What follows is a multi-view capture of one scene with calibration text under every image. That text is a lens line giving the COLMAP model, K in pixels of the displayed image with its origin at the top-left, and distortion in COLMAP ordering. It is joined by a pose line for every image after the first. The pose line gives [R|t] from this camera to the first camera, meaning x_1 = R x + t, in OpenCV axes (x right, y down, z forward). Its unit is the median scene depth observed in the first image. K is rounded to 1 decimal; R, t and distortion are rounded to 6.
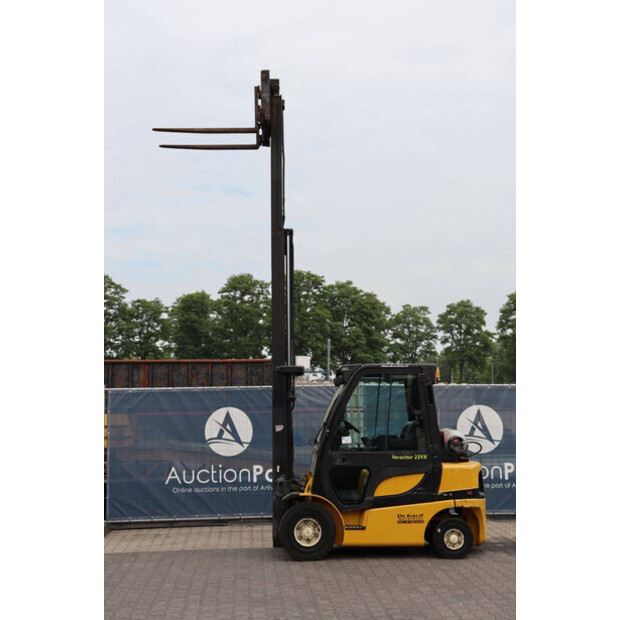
lens RADIAL K [[939.6, 0, 305.3], [0, 939.6, 304.1], [0, 0, 1]] dist [0.122455, 0.000000]
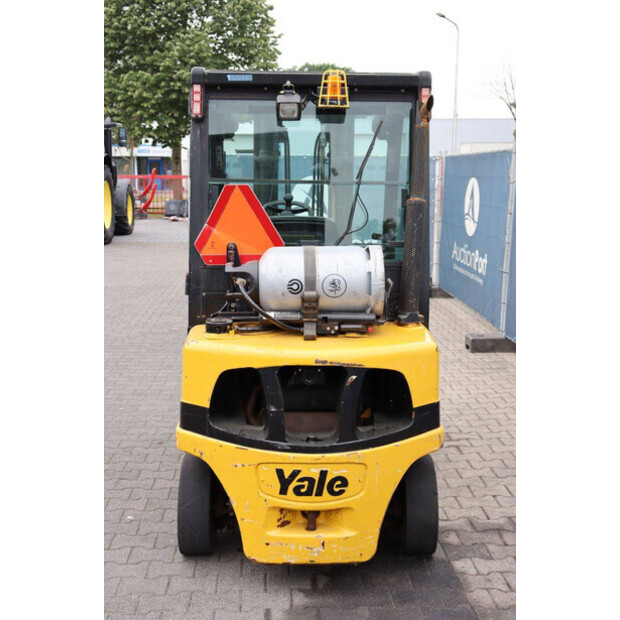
lens RADIAL K [[825.6, 0, 320.1], [0, 825.6, 312.3], [0, 0, 1]] dist [0.059703, 0.000000]
pose [[-0.004001, 0.173054, -0.984904, 0.397022], [0.098719, 0.980169, 0.171821, 0.089117], [0.995107, -0.096542, -0.021005, 0.861759]]
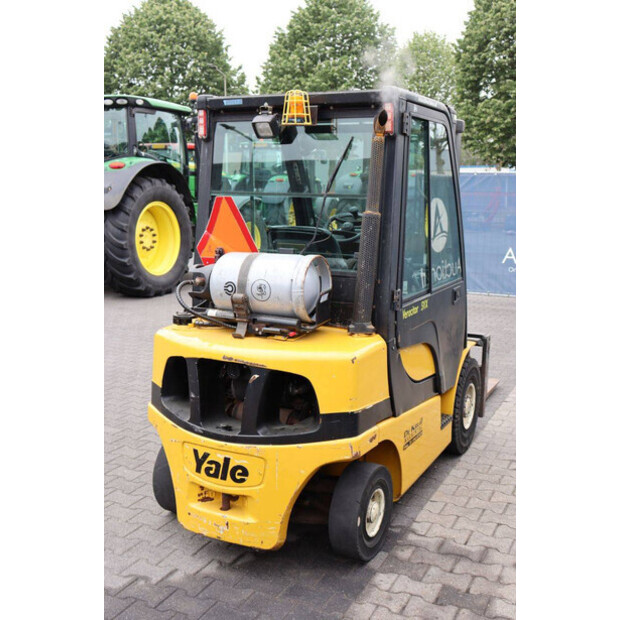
lens RADIAL K [[751.3, 0, 317.8], [0, 751.3, 314.8], [0, 0, 1]] dist [0.021812, 0.000000]
pose [[-0.475403, 0.147355, -0.867340, 0.353559], [0.083219, 0.988985, 0.122407, 0.104432], [0.875824, -0.013987, -0.482429, 0.999526]]
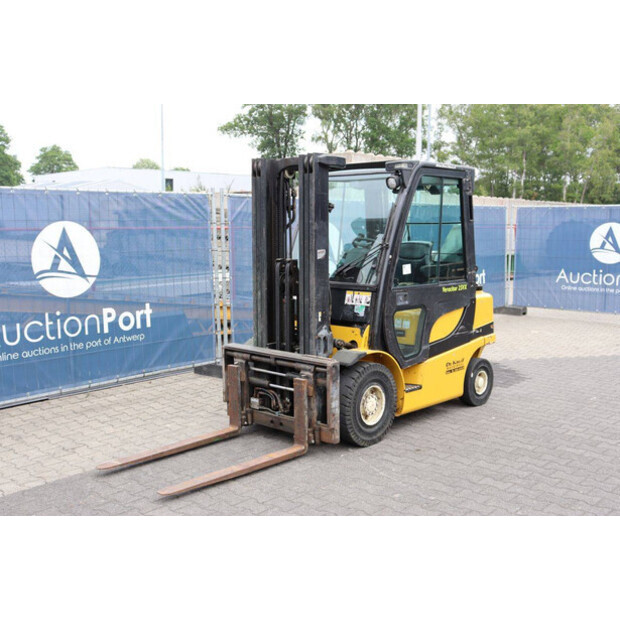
lens RADIAL K [[724.5, 0, 311.6], [0, 724.5, 315.0], [0, 0, 1]] dist [-0.017627, 0.000000]
pose [[0.709551, -0.077941, 0.700330, -0.309462], [-0.082842, 0.977745, 0.192748, 0.064755], [-0.699767, -0.194781, 0.687304, 0.546634]]
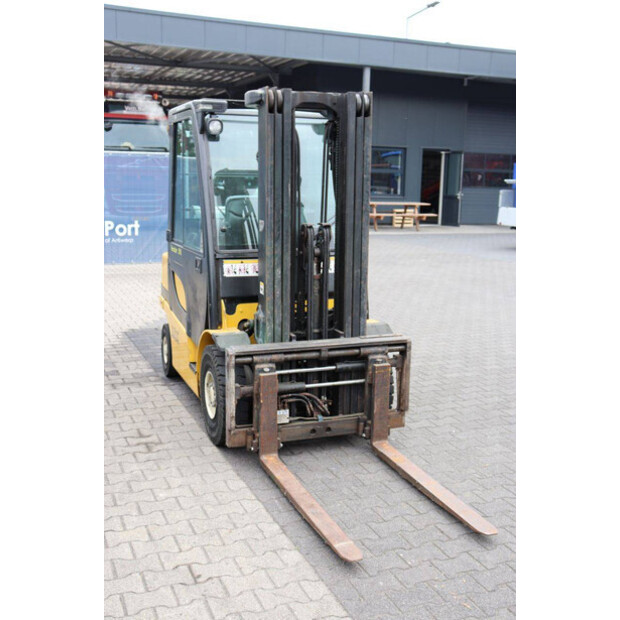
lens RADIAL K [[751.3, 0, 310.9], [0, 751.3, 313.8], [0, 0, 1]] dist [0.021812, 0.000000]
pose [[-0.316367, -0.170563, 0.933178, -0.349278], [-0.115273, 0.983326, 0.140649, 0.107151], [-0.941607, -0.063073, -0.330753, 0.960674]]
